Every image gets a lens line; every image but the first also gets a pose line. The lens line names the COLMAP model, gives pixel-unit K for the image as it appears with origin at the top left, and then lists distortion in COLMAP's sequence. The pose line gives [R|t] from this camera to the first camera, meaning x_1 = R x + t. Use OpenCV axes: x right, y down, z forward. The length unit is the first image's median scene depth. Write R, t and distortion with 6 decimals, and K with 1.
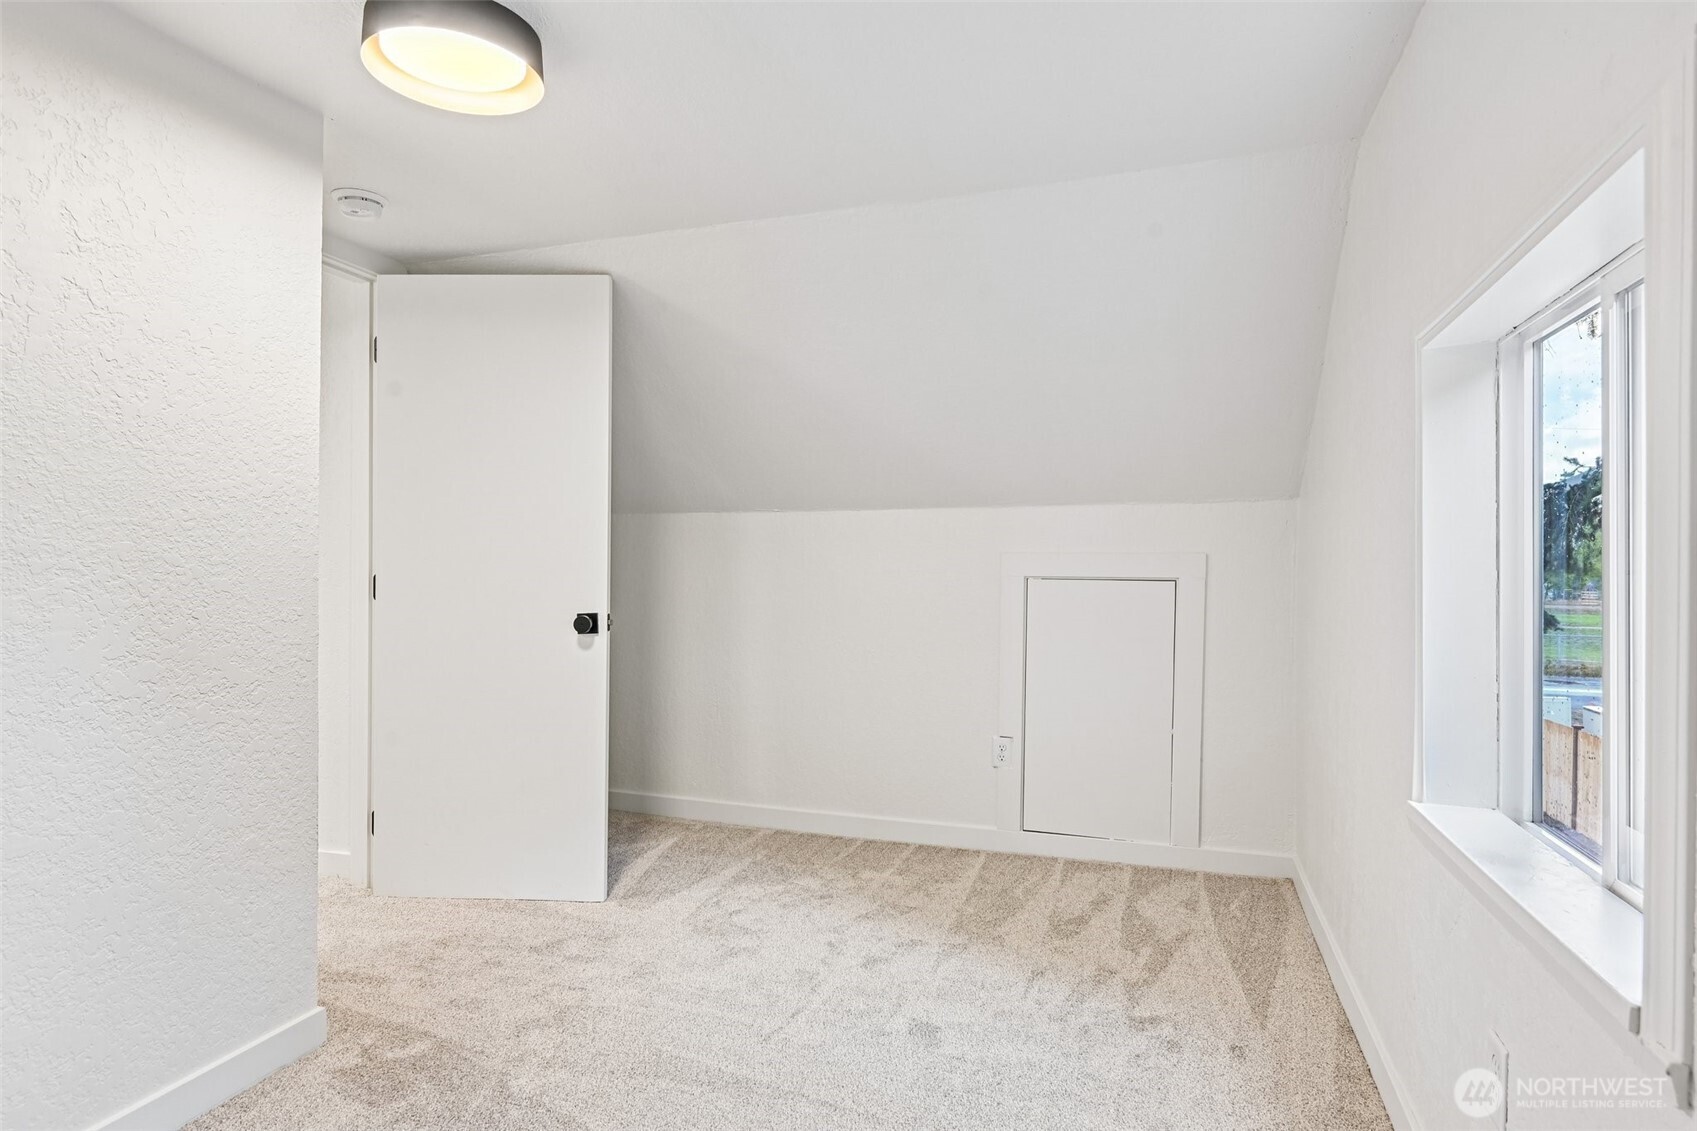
lens RADIAL K [[888.2, 0, 848.5], [0, 888.2, 565.5], [0, 0, 1]] dist [0.010371, -0.000958]
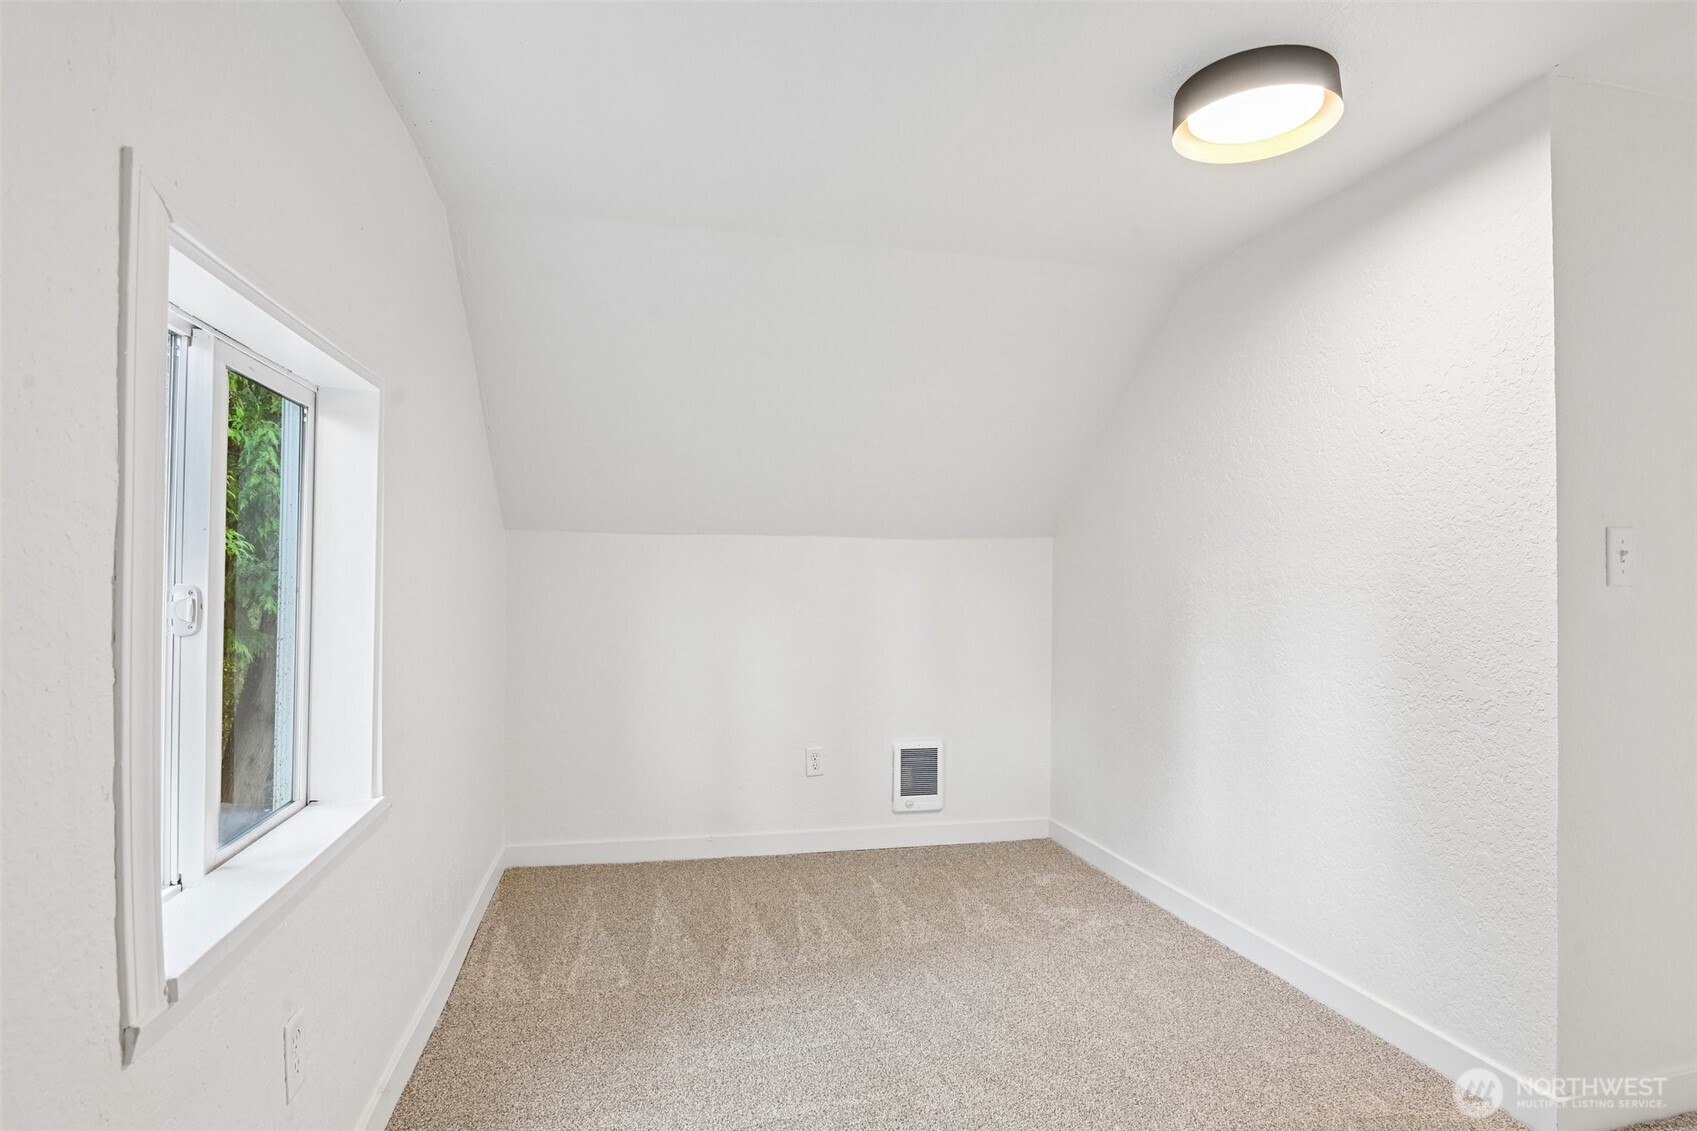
lens RADIAL K [[888.2, 0, 848.5], [0, 888.2, 565.5], [0, 0, 1]] dist [0.010371, -0.000958]
pose [[-0.840762, -0.017495, -0.541122, 0.497344], [-0.006231, 0.999724, -0.022641, 0.004607], [0.541369, -0.015664, -0.840639, 1.483659]]
